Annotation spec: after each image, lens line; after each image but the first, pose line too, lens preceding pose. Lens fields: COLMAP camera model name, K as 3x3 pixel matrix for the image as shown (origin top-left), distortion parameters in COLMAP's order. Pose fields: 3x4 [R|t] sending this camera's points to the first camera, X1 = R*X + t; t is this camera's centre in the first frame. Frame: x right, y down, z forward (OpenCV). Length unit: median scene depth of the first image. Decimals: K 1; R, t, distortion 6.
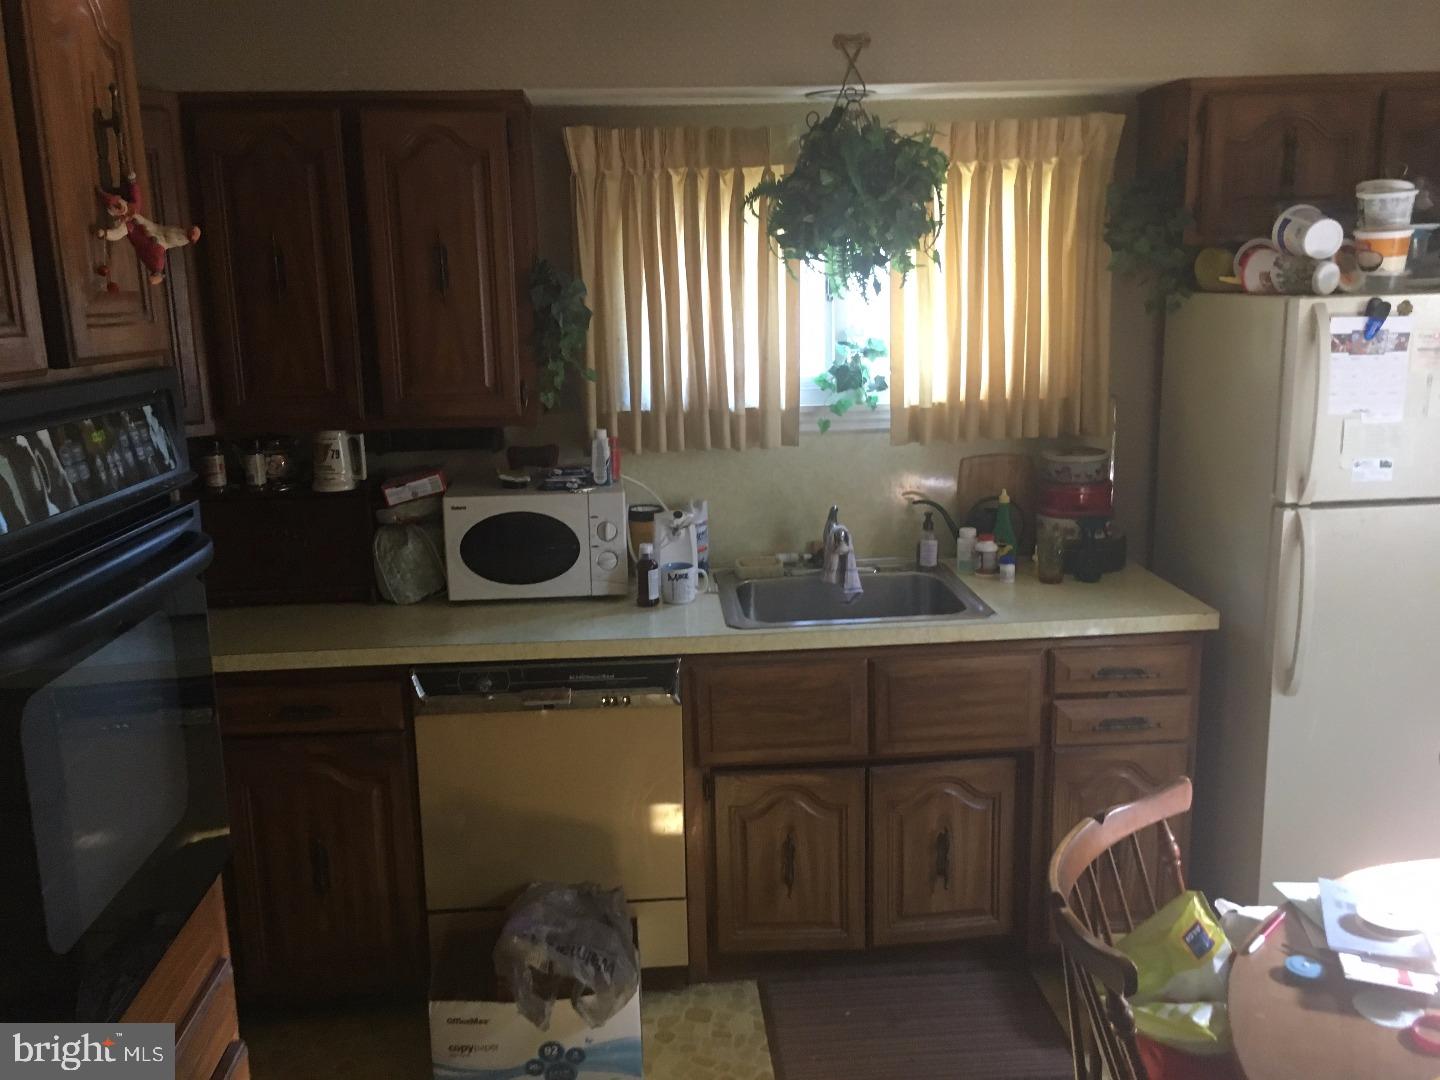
lens RADIAL K [[1212.6, 0, 720.0], [0, 1212.6, 540.0], [0, 0, 1]] dist [0.093404, -0.147713]
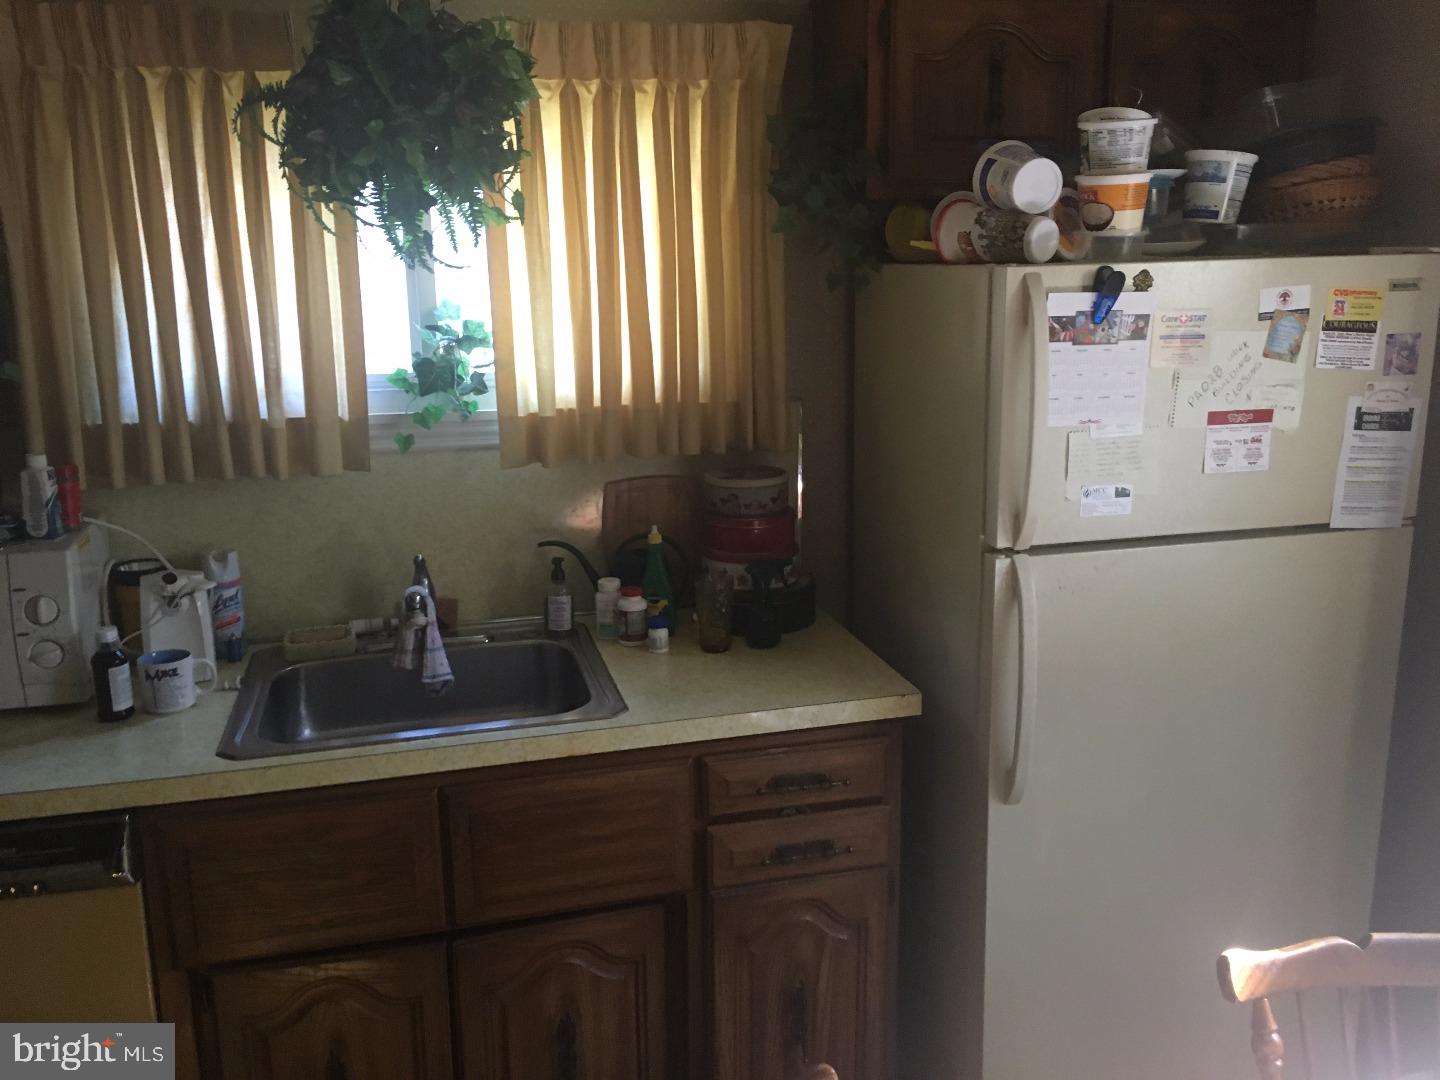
lens RADIAL K [[1226.1, 0, 720.0], [0, 1226.1, 540.0], [0, 0, 1]] dist [0.083311, -0.119129]
pose [[0.982859, -0.029044, 0.182056, 0.145520], [0.028118, 0.999575, 0.007666, -0.040007], [-0.182201, -0.002415, 0.983258, 0.273542]]
